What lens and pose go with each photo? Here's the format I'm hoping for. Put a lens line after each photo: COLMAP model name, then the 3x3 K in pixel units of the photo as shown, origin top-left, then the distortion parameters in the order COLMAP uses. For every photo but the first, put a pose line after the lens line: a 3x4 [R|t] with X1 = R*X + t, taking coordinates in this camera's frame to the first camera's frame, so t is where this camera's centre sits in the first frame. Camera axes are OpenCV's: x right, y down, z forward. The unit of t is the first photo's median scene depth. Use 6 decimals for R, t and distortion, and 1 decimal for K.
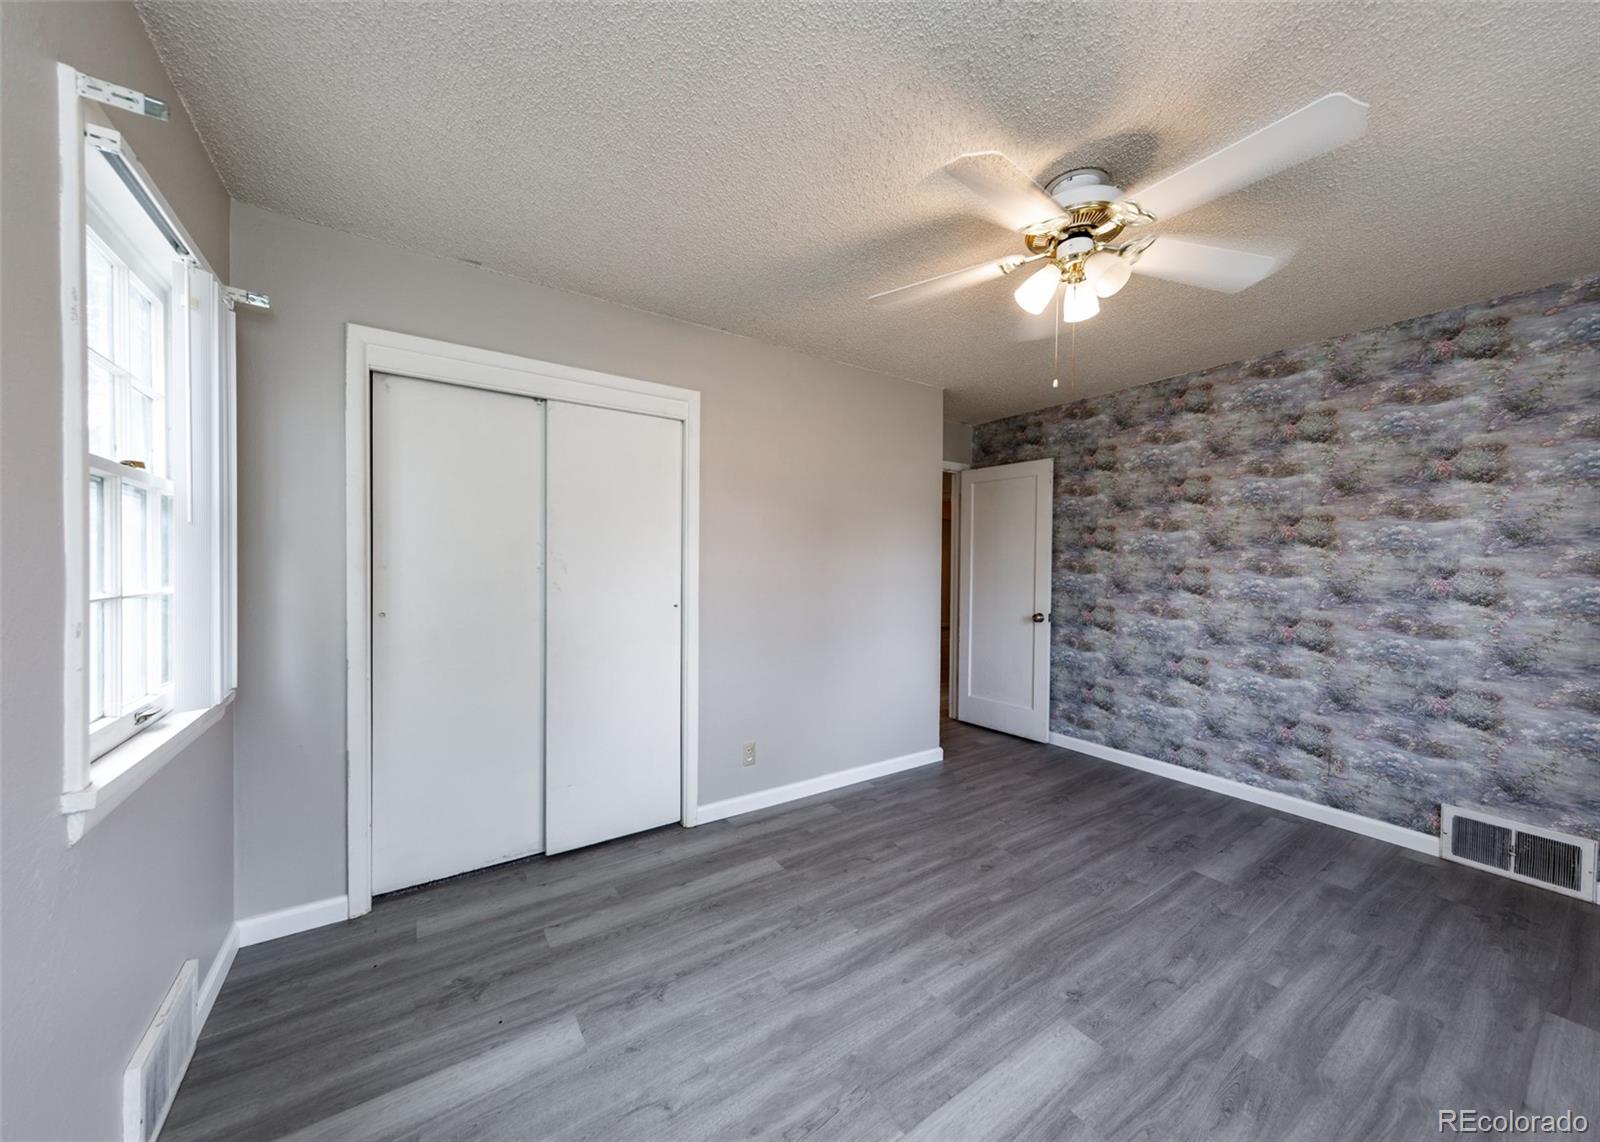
lens RADIAL K [[576.1, 0, 797.6], [0, 576.1, 569.3], [0, 0, 1]] dist [0.002531, -0.000276]
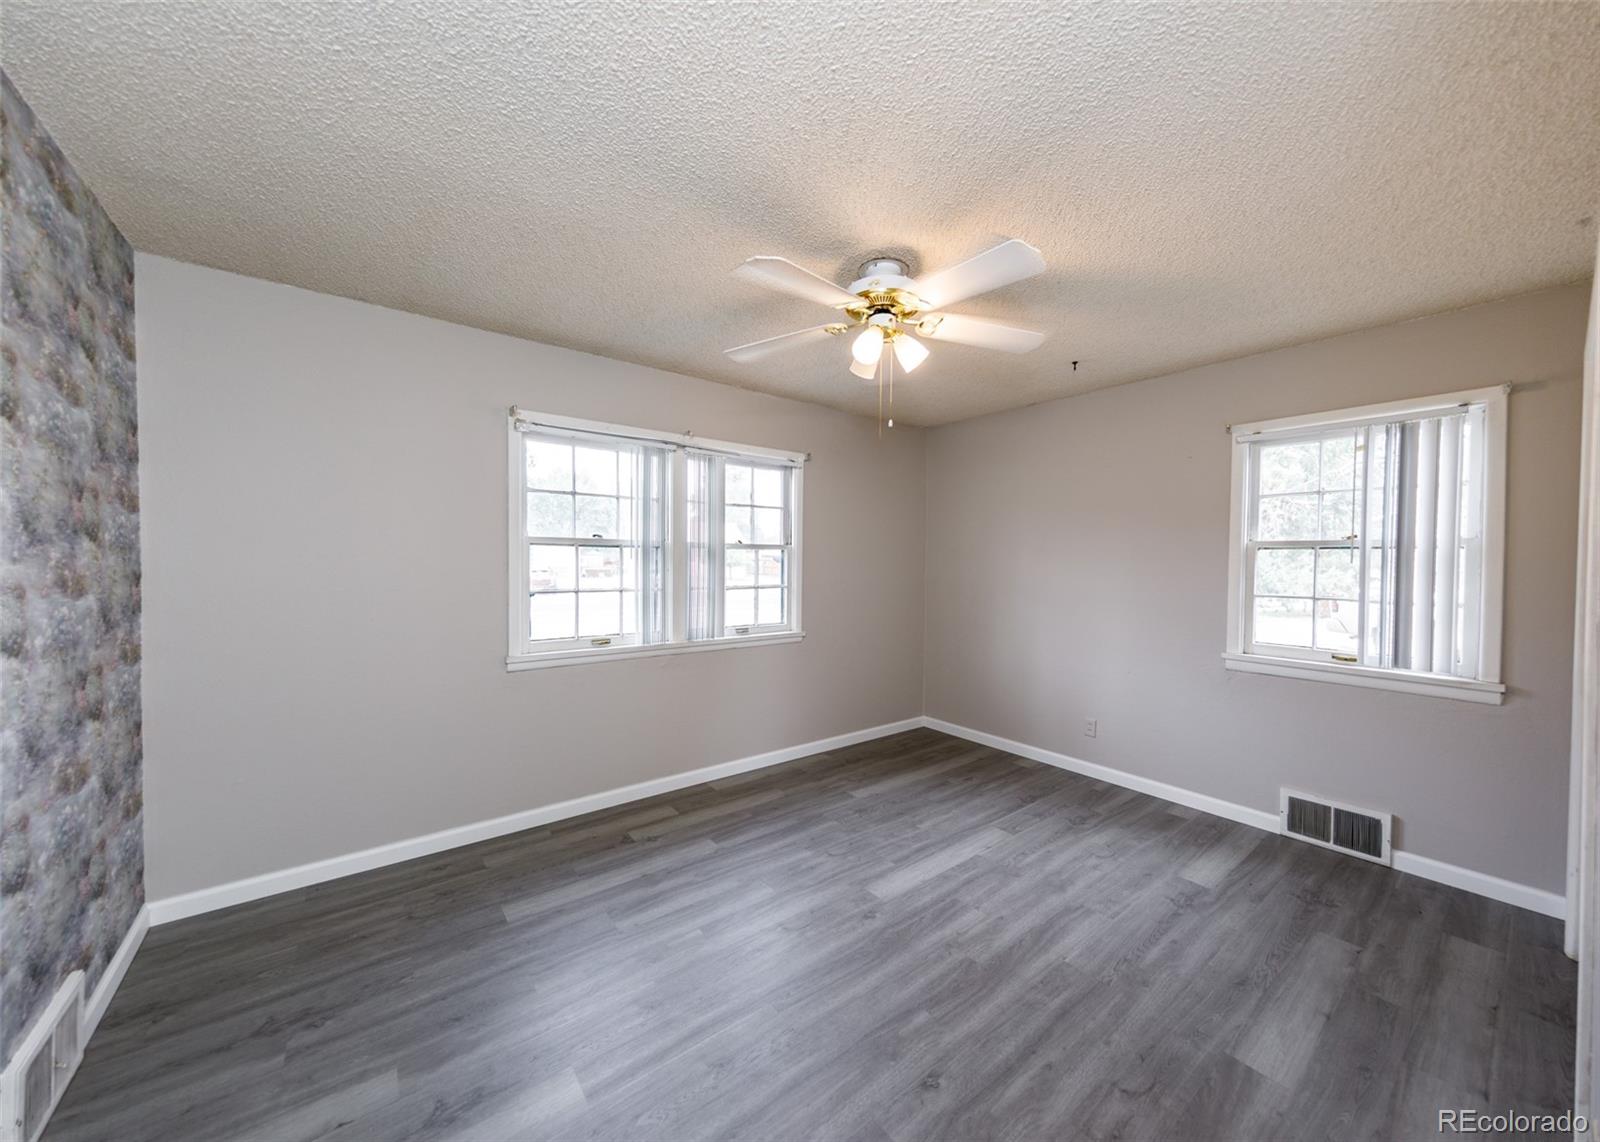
lens RADIAL K [[576.1, 0, 802.9], [0, 576.1, 570.5], [0, 0, 1]] dist [0.002531, -0.000276]
pose [[-0.997658, -0.014788, -0.066781, 0.681986], [-0.016467, 0.999560, 0.024661, -0.054794], [0.066387, 0.025703, -0.997463, 2.117191]]
